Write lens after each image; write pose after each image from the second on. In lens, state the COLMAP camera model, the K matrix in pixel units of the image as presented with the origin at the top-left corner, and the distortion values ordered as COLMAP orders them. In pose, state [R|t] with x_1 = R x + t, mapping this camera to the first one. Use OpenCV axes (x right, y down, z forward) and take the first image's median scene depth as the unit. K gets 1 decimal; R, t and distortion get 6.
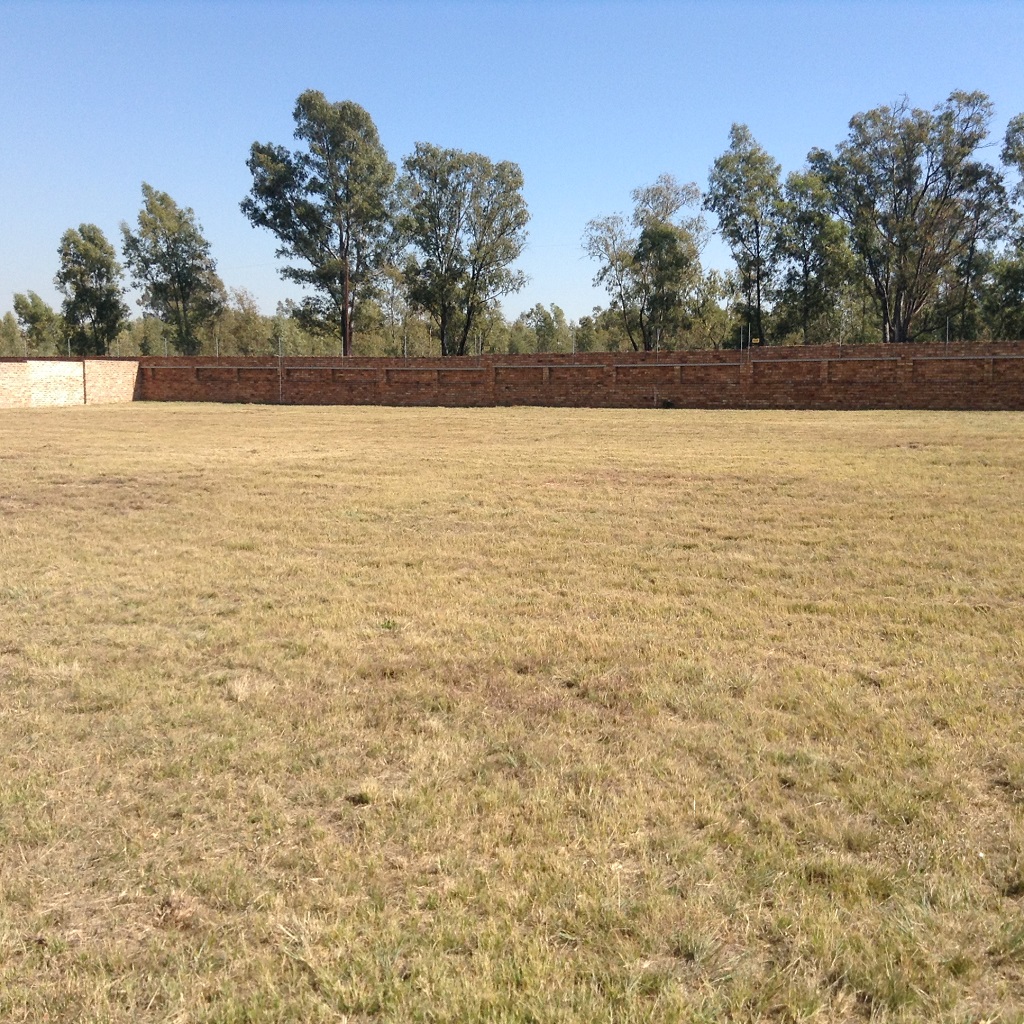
lens RADIAL K [[1293.7, 0, 474.4], [0, 1293.7, 545.0], [0, 0, 1]] dist [0.107954, 0.000000]
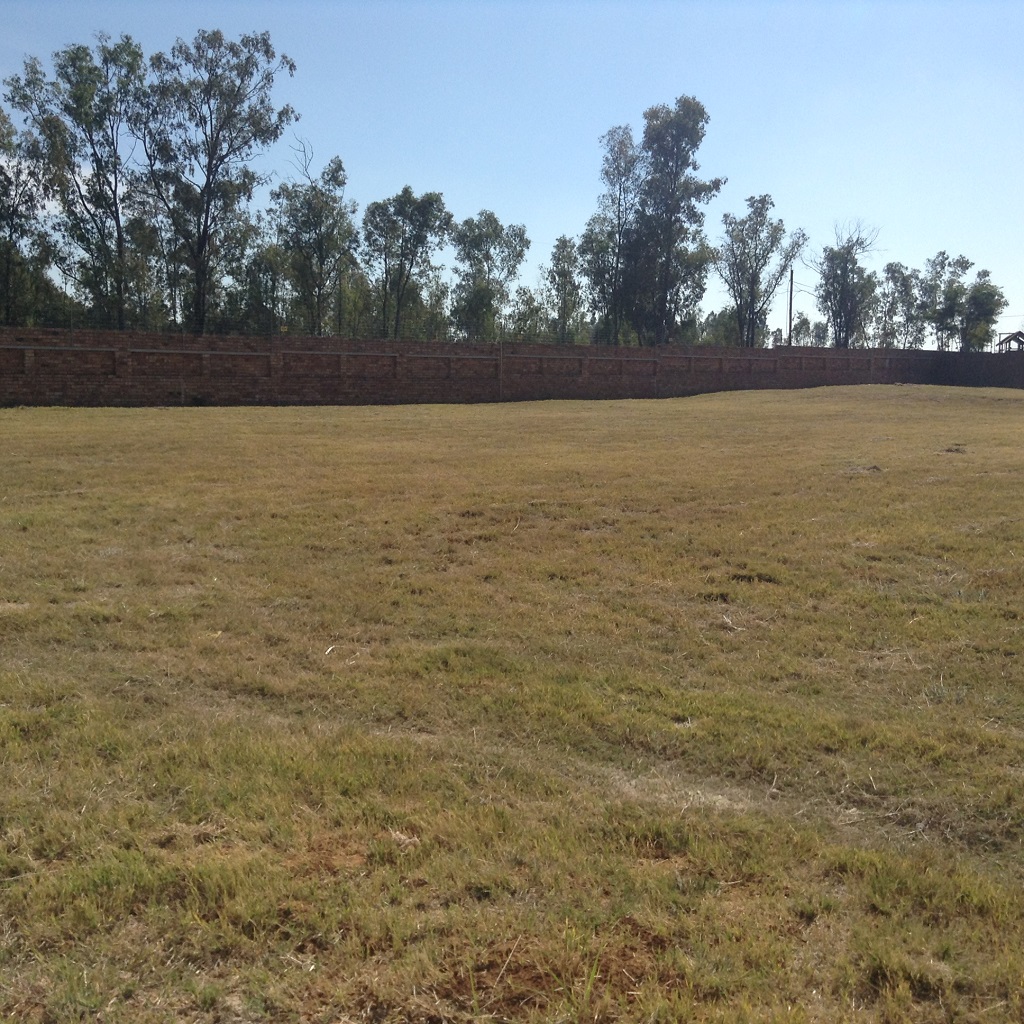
lens RADIAL K [[1293.7, 0, 511.4], [0, 1293.7, 511.2], [0, 0, 1]] dist [0.107954, 0.000000]
pose [[0.147970, -0.099023, 0.984022, -0.641902], [0.116804, 0.989761, 0.082037, -0.086295], [-0.982070, 0.102799, 0.158021, 0.704980]]
